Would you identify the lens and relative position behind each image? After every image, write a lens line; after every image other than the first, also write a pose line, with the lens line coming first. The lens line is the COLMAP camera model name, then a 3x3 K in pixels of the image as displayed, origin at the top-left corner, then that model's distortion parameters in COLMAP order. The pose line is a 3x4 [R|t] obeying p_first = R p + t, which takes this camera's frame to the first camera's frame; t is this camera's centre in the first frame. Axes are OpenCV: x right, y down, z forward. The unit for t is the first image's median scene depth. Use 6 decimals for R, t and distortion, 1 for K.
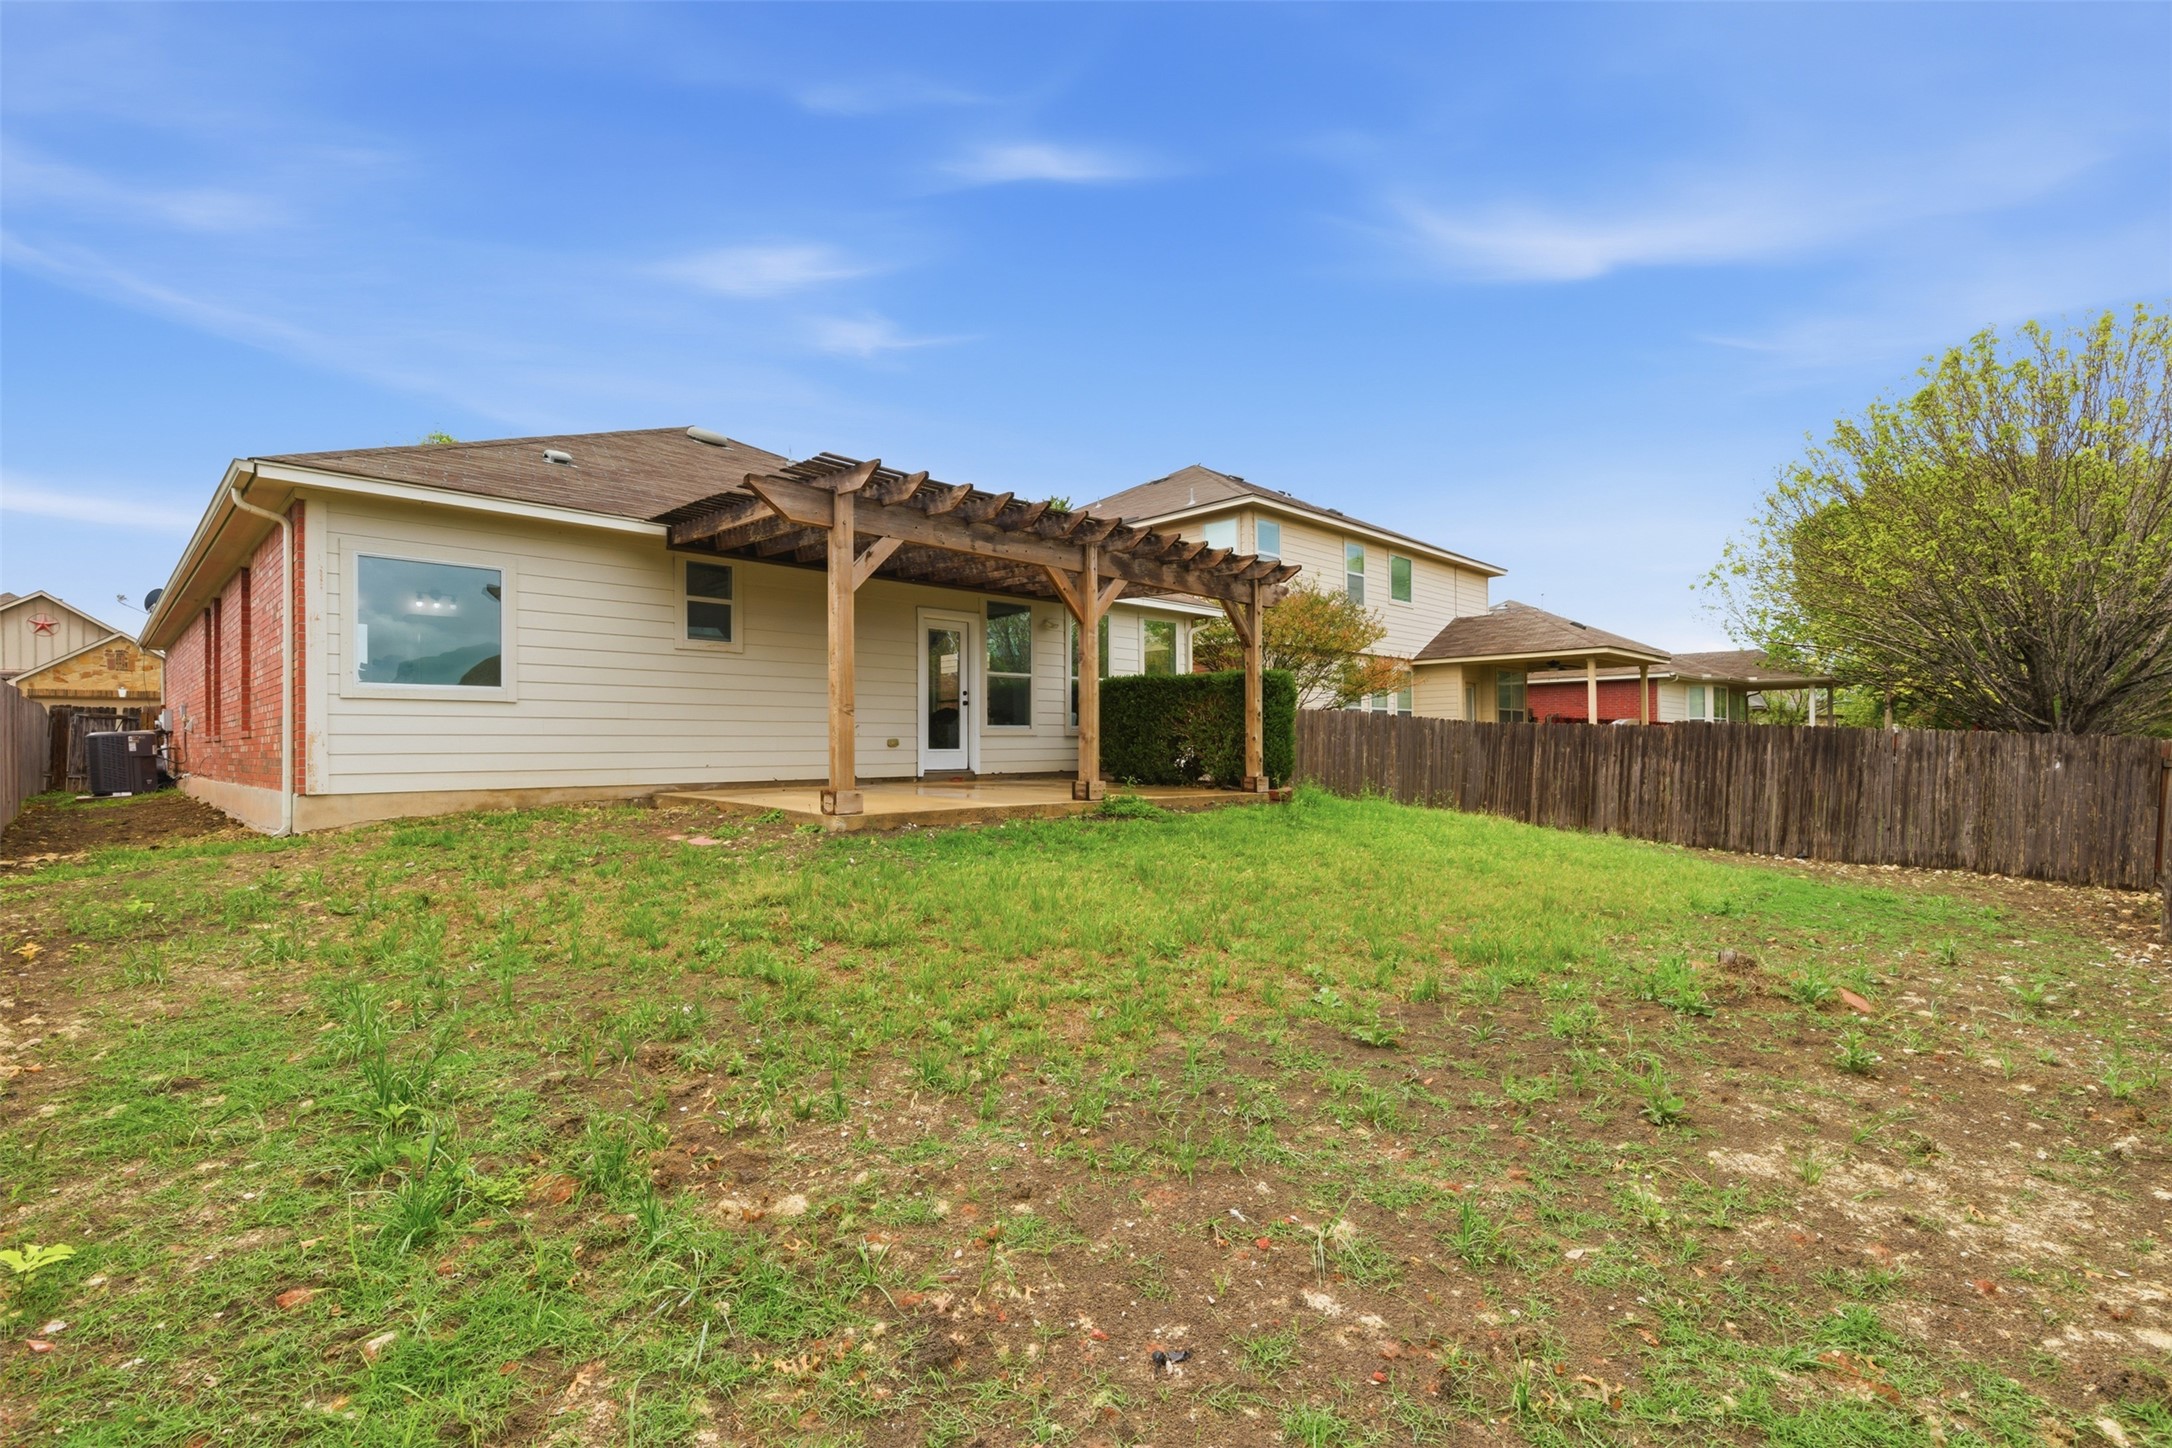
lens RADIAL K [[986.6, 0, 1093.1], [0, 986.6, 733.0], [0, 0, 1]] dist [-0.001266, -0.000111]
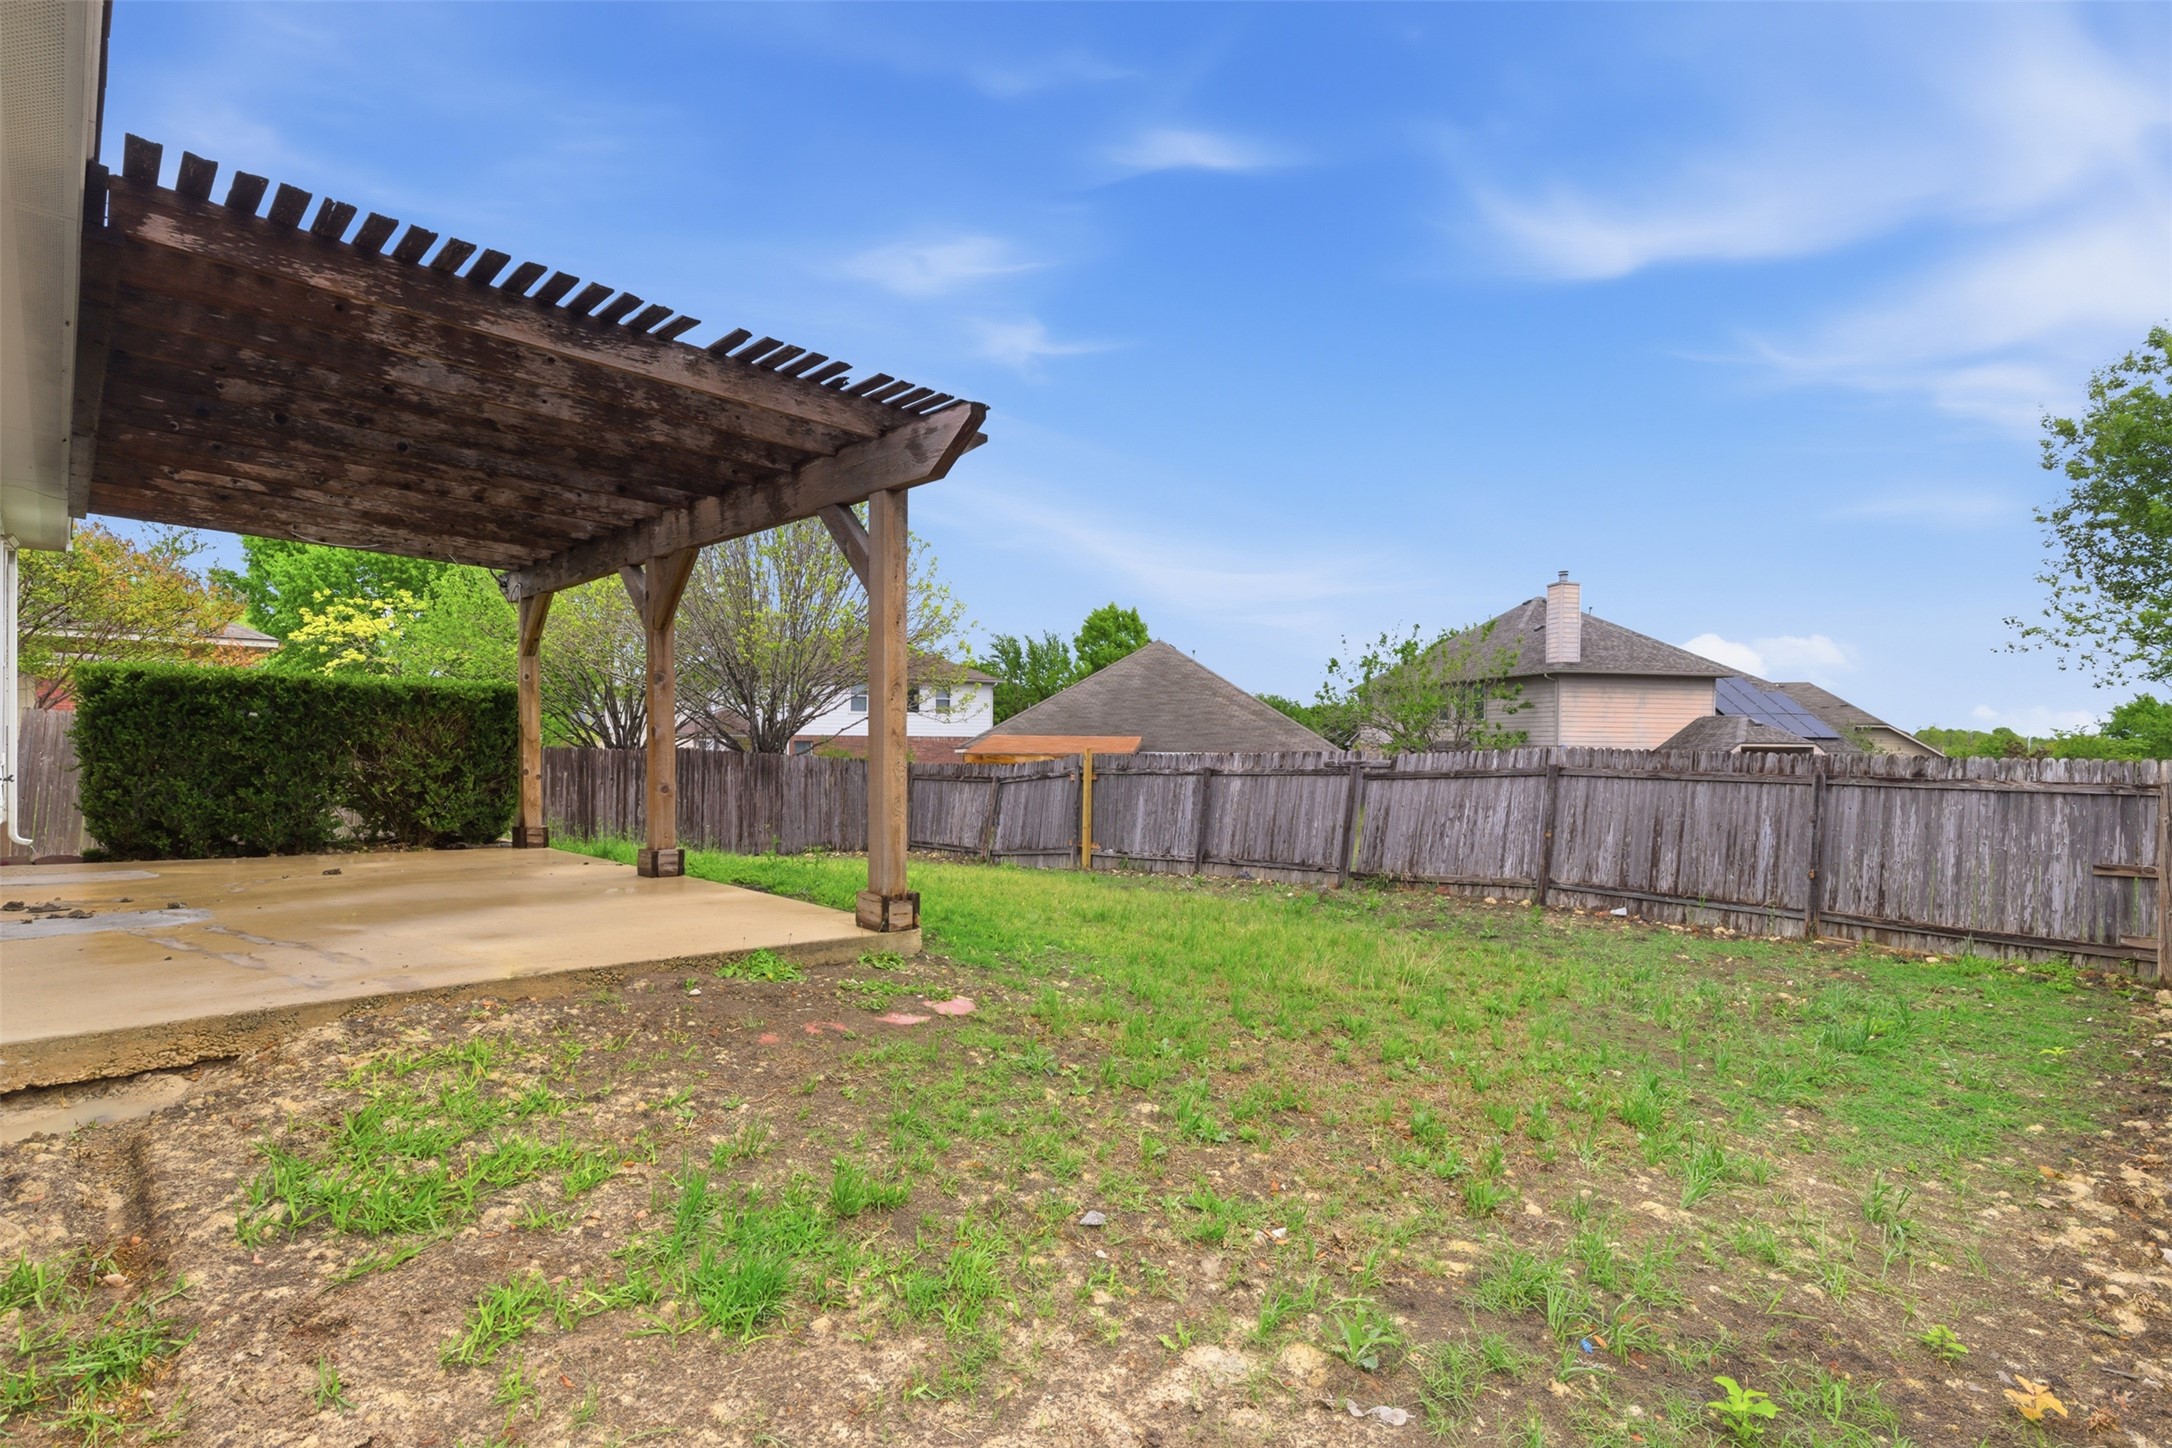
lens RADIAL K [[986.6, 0, 1093.1], [0, 986.6, 733.0], [0, 0, 1]] dist [-0.001266, -0.000111]
pose [[-0.014338, 0.014434, 0.999793, -0.576038], [-0.024010, 0.999603, -0.014776, -0.025132], [-0.999609, -0.024217, -0.013986, 0.558438]]
